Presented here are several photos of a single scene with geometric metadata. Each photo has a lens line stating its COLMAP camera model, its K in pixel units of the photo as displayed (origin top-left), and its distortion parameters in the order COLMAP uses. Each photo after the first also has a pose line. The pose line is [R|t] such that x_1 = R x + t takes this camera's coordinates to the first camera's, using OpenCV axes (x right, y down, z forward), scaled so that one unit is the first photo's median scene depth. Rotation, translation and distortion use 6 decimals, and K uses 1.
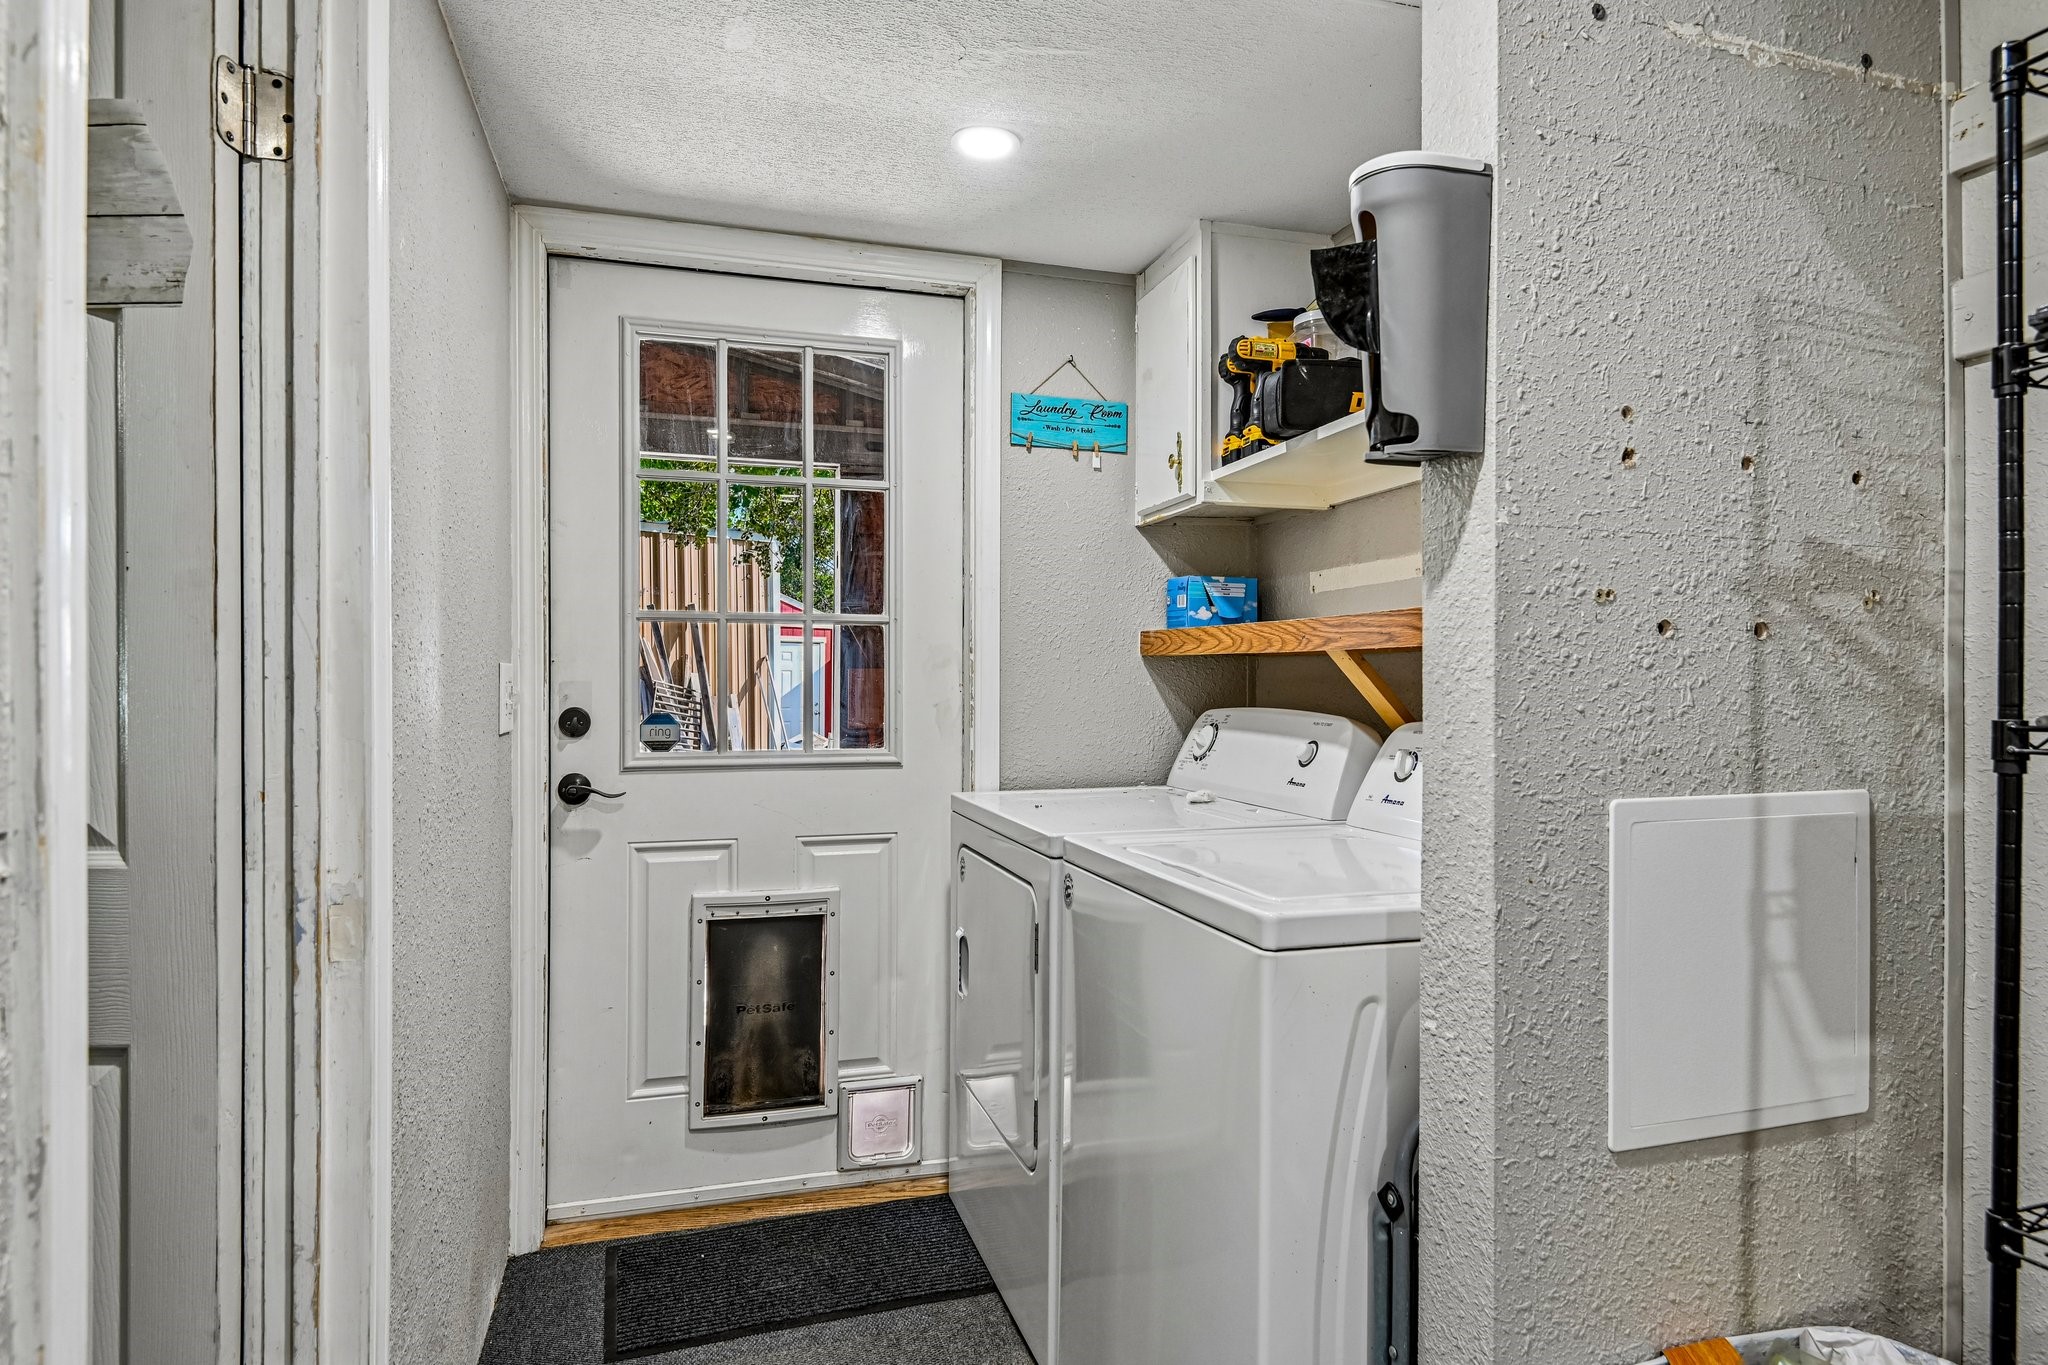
lens RADIAL K [[1143.6, 0, 1017.3], [0, 1143.6, 645.8], [0, 0, 1]] dist [0.002639, -0.047193]
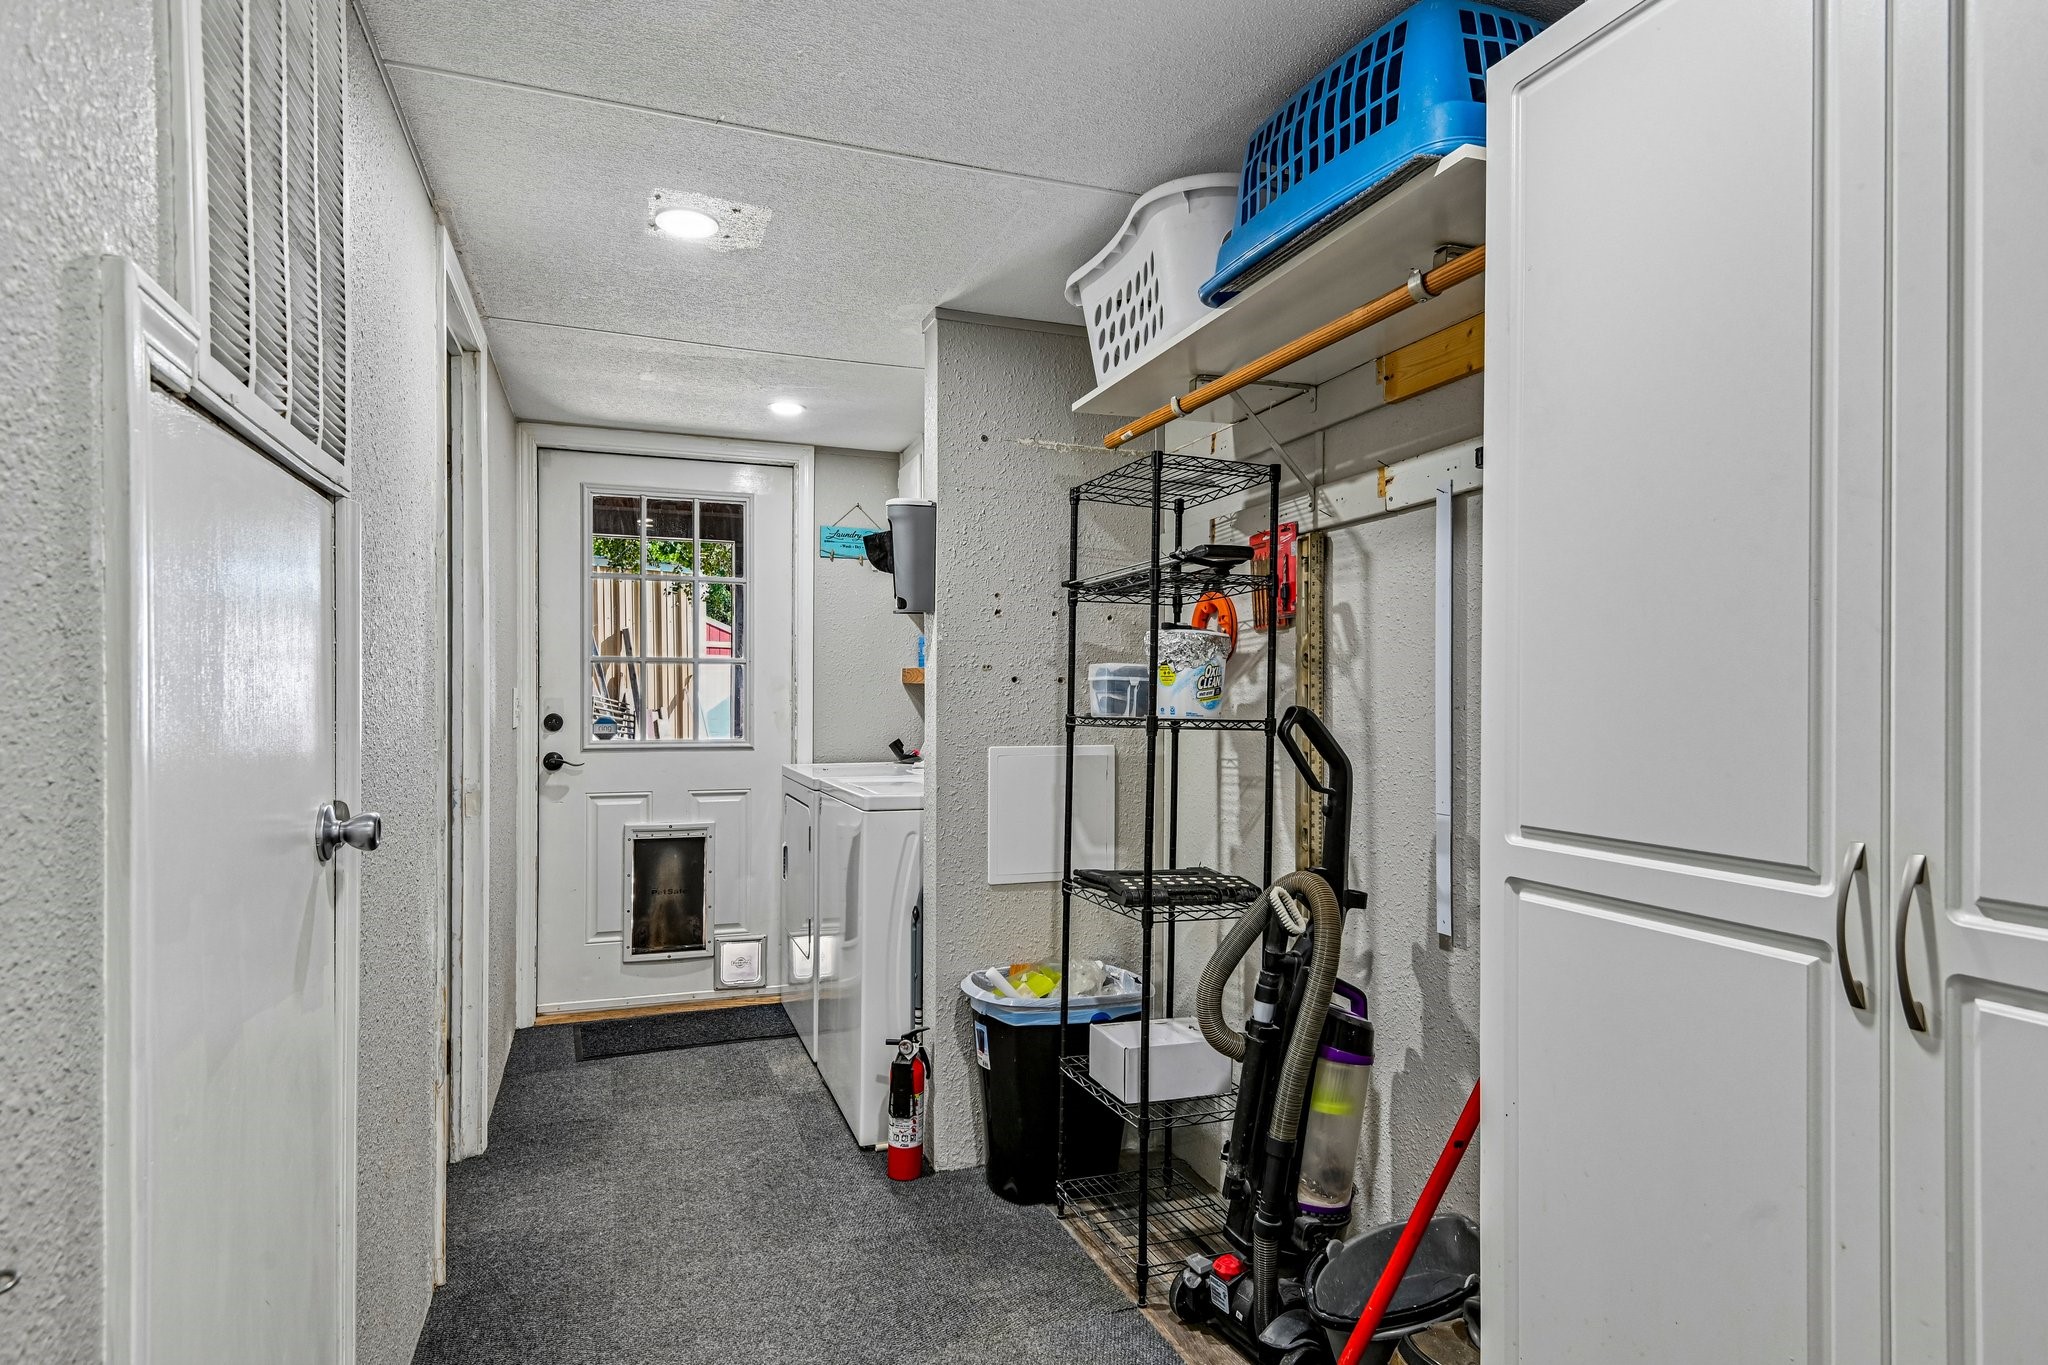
lens RADIAL K [[1120.8, 0, 1046.2], [0, 1120.8, 680.8], [0, 0, 1]] dist [-0.017970, -0.001672]
pose [[0.996692, 0.004322, 0.081157, 0.200206], [-0.005708, 0.999842, 0.016851, -0.025530], [-0.081072, -0.017259, 0.996559, -0.688706]]
